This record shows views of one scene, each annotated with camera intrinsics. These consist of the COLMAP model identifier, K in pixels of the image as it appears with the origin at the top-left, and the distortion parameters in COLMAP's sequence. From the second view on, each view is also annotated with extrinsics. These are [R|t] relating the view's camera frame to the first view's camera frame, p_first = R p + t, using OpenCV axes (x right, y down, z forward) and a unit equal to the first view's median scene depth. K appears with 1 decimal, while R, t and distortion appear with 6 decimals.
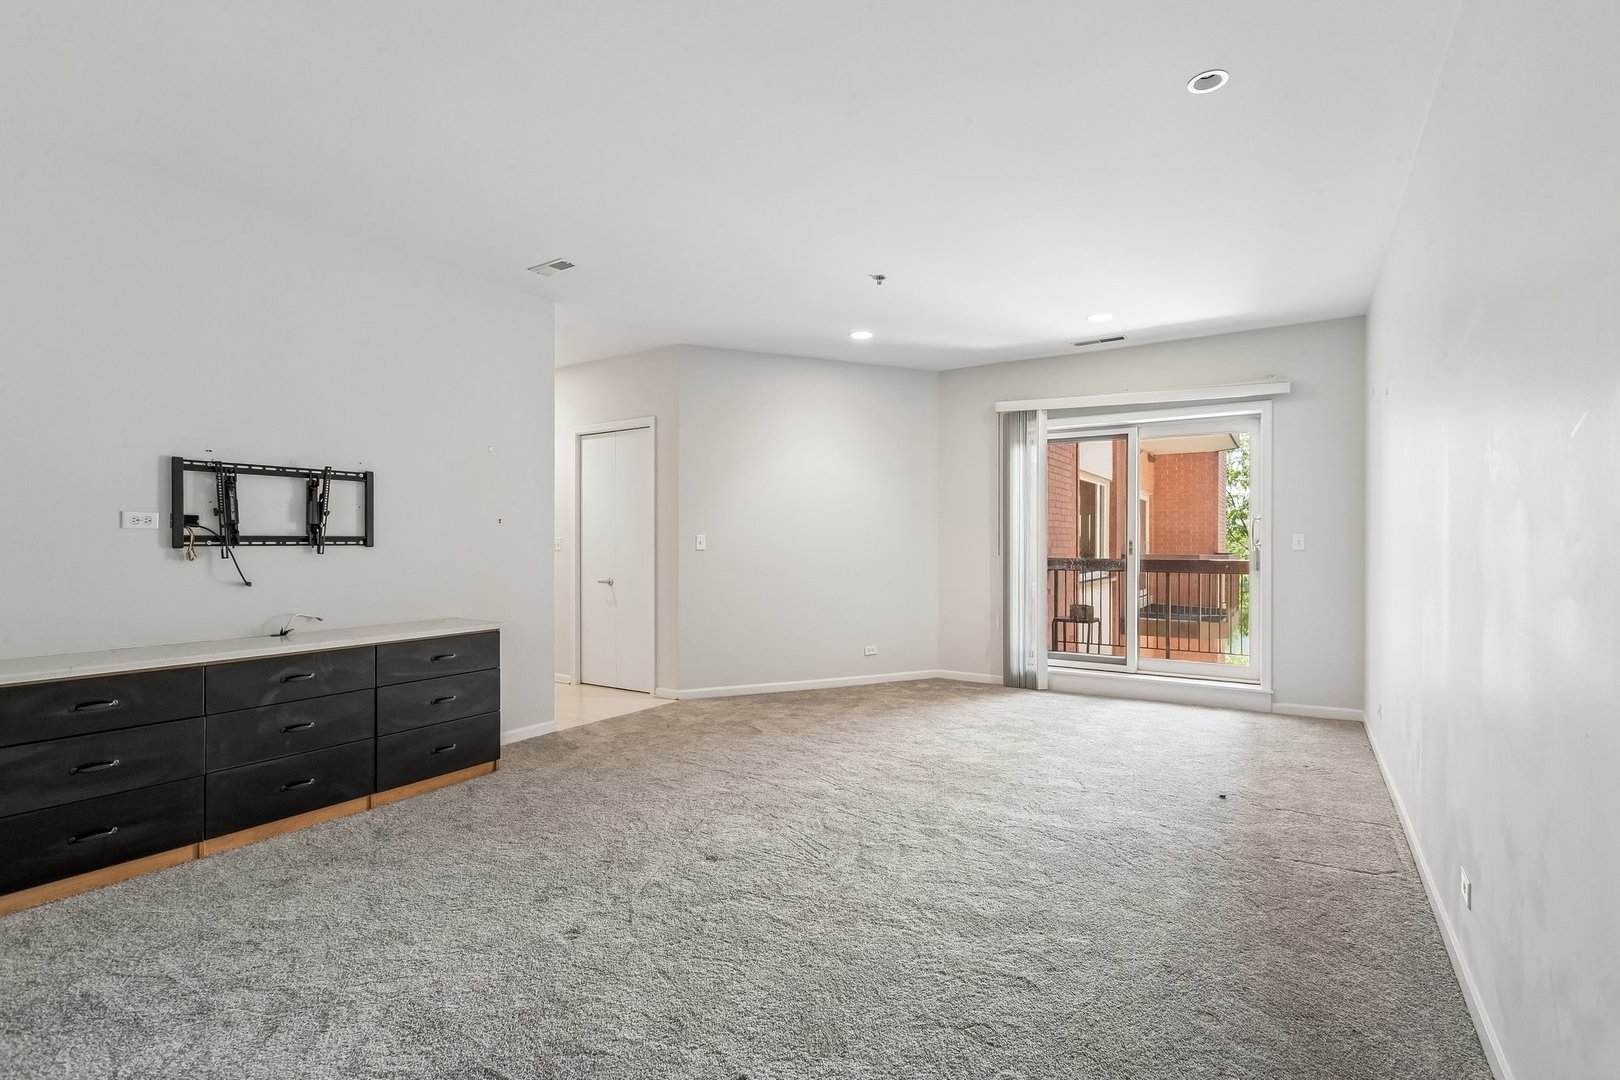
lens RADIAL K [[738.4, 0, 809.7], [0, 738.4, 534.2], [0, 0, 1]] dist [0.000785, -0.000230]
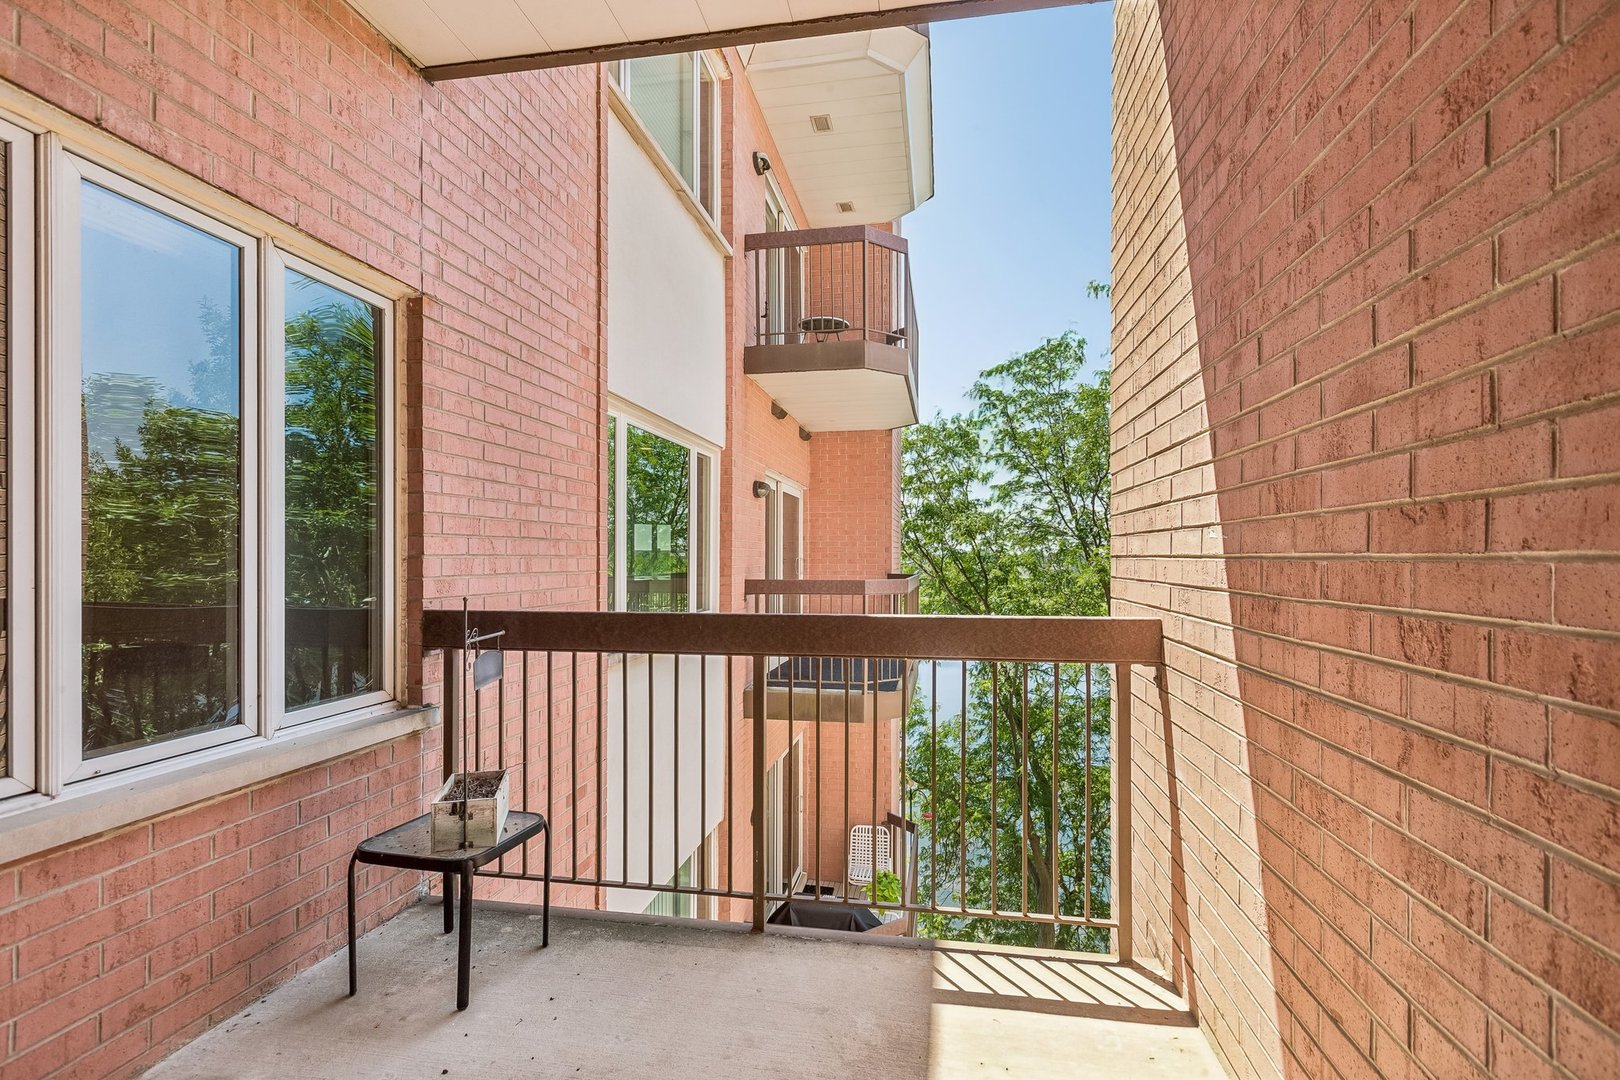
lens RADIAL K [[738.4, 0, 810.6], [0, 738.4, 549.7], [0, 0, 1]] dist [0.000785, -0.000230]
pose [[0.923144, -0.001738, 0.384450, 0.202168], [0.003775, 0.999983, -0.004543, 0.007290], [-0.384435, 0.005645, 0.923135, 0.361299]]
